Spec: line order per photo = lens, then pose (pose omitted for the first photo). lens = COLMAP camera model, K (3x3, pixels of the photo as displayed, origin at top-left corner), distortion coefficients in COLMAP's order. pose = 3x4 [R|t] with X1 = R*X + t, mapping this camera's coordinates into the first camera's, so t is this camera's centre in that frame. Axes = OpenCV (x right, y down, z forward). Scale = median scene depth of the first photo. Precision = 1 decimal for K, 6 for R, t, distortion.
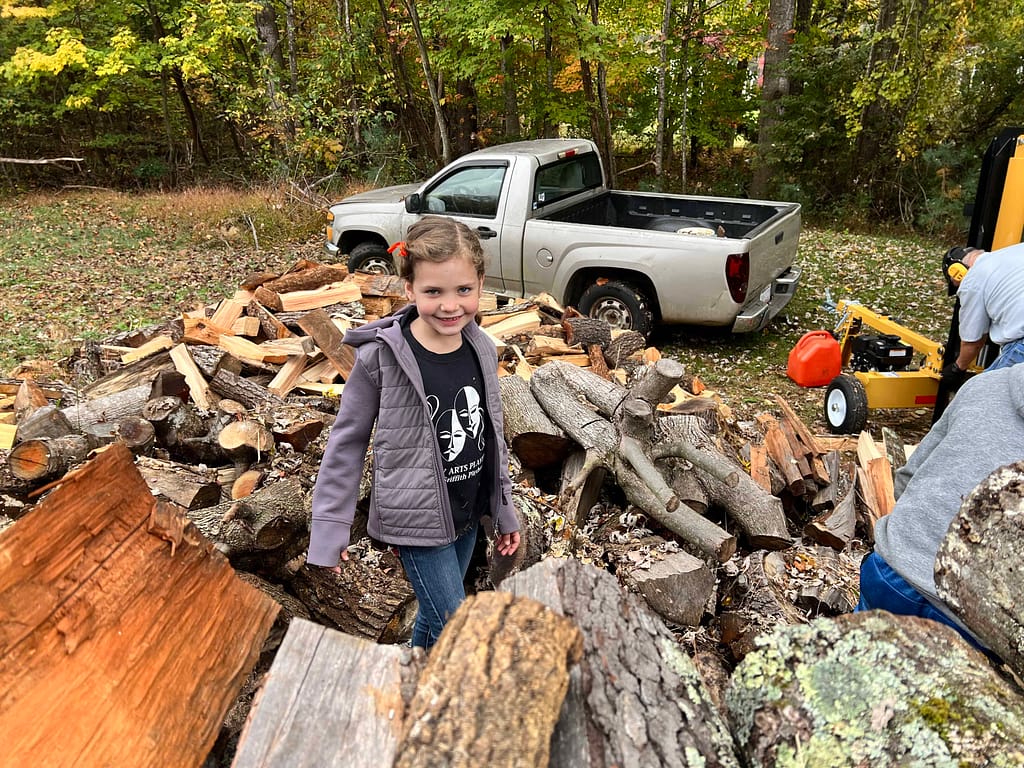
lens RADIAL K [[772.5, 0, 512.0], [0, 772.5, 384.0], [0, 0, 1]] dist [0.040737, -0.047492]
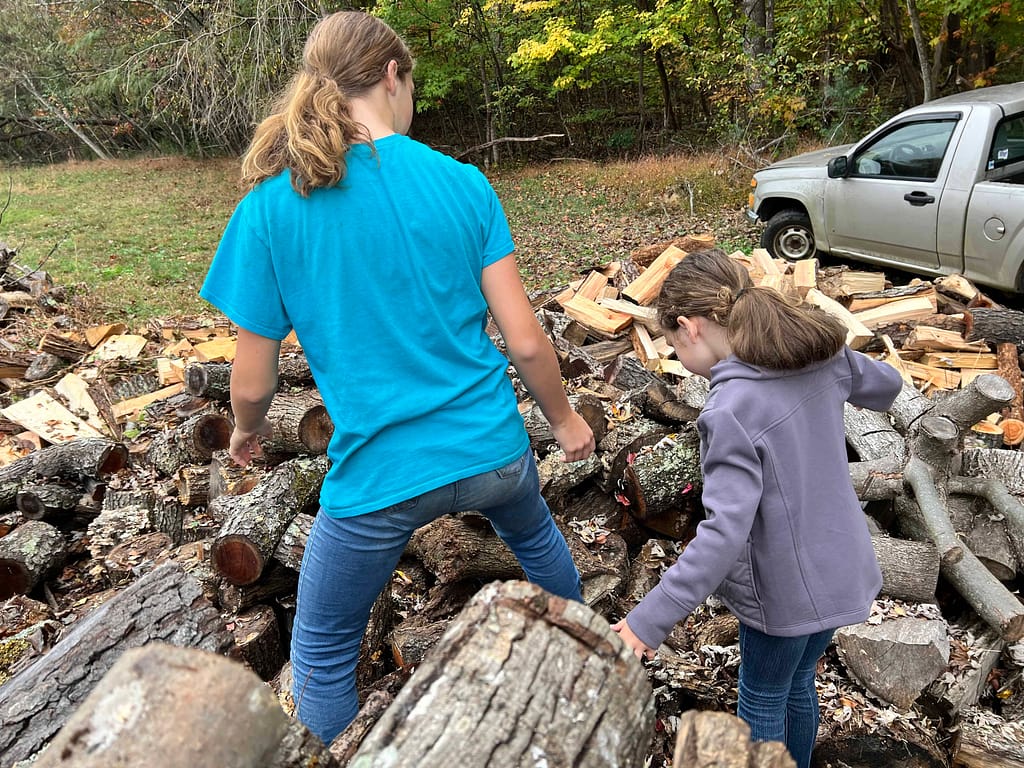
lens RADIAL K [[772.5, 0, 512.0], [0, 772.5, 384.0], [0, 0, 1]] dist [0.040737, -0.047492]
pose [[0.835321, 0.116976, -0.537174, 0.057404], [-0.091572, 0.993056, 0.073854, -0.010189], [0.542083, -0.012502, 0.840232, 0.018257]]
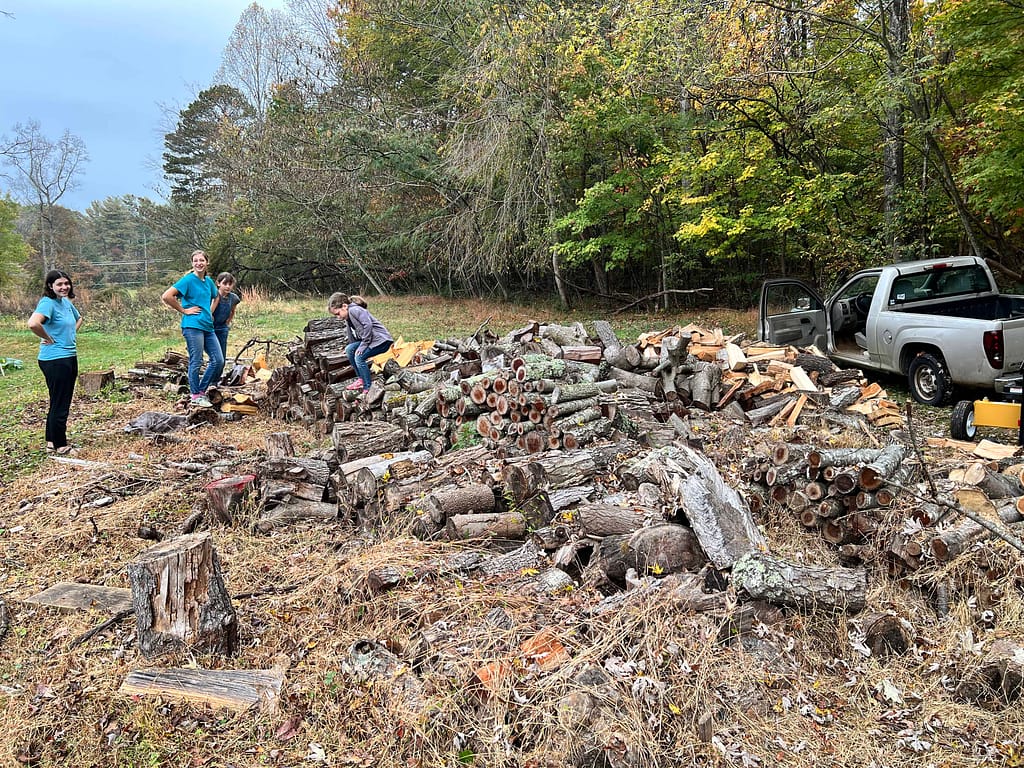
lens RADIAL K [[720.1, 0, 533.4], [0, 720.1, 382.0], [0, 0, 1]] dist [0.001748, -0.122464]
pose [[0.675154, 0.078255, -0.733515, 0.417110], [-0.201492, 0.976108, -0.081325, 0.112917], [0.709626, 0.202705, 0.674791, -0.237141]]
